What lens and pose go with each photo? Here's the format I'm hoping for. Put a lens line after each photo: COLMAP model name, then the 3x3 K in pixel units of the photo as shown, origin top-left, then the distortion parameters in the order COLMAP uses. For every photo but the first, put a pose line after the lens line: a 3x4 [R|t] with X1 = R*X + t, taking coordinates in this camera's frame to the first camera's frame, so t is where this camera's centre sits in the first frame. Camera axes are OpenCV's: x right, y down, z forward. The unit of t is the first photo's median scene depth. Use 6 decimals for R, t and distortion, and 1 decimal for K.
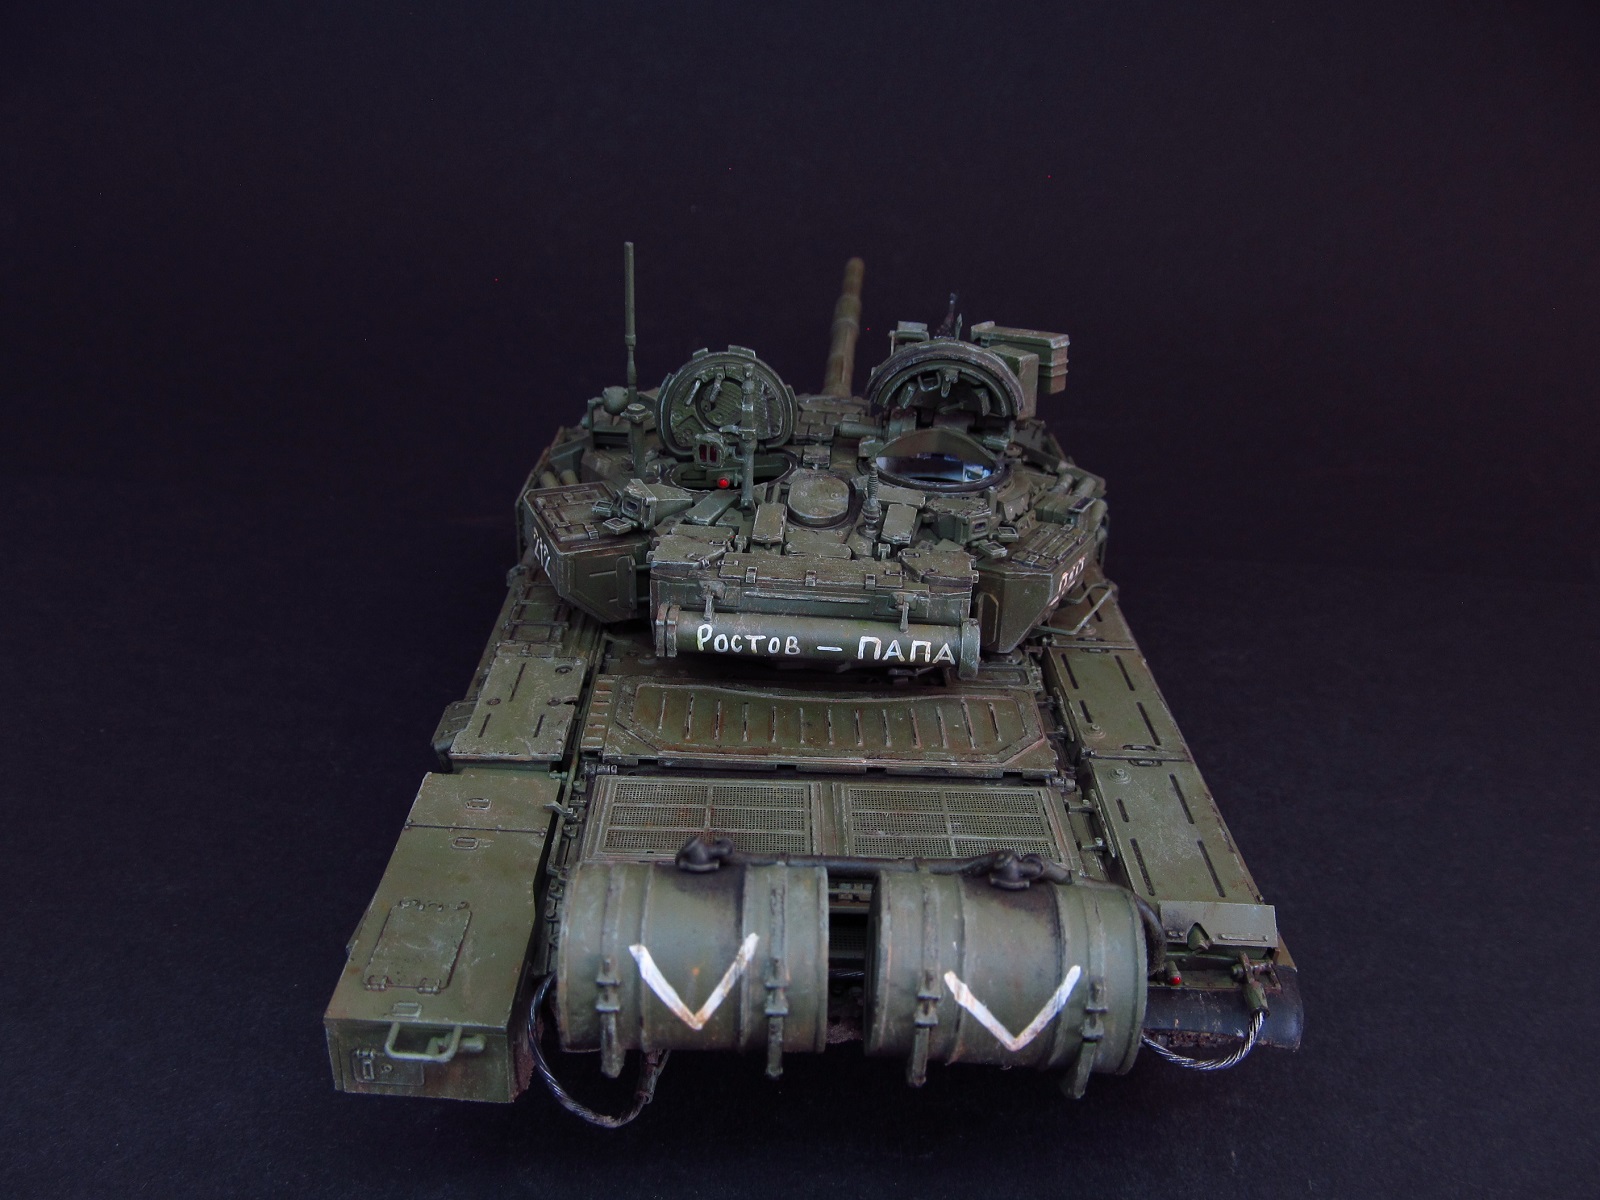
lens RADIAL K [[1298.2, 0, 800.0], [0, 1298.2, 600.0], [0, 0, 1]] dist [-0.009880, -0.001570]
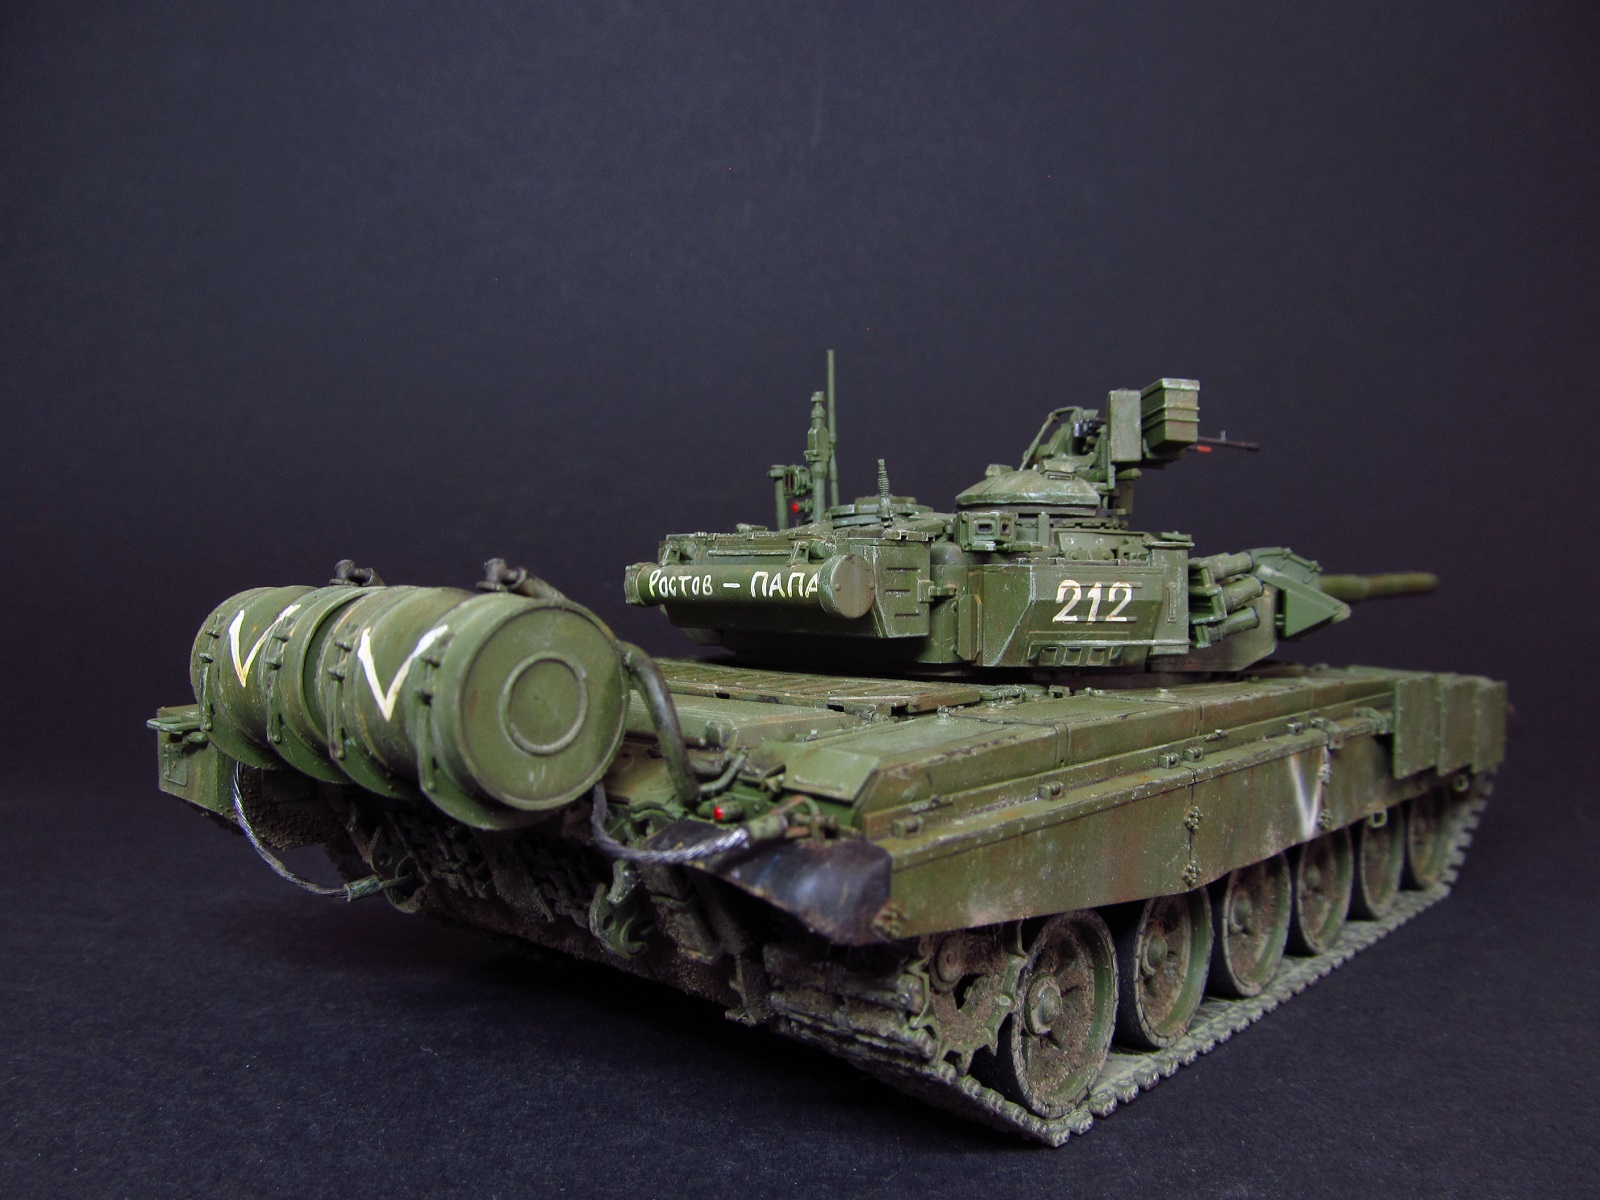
lens RADIAL K [[1298.2, 0, 800.0], [0, 1298.2, 600.0], [0, 0, 1]] dist [-0.009880, -0.001570]
pose [[0.752757, -0.012882, -0.658172, 0.717310], [-0.258470, 0.913735, -0.313498, 0.346181], [0.605434, 0.406106, 0.684491, 0.354869]]
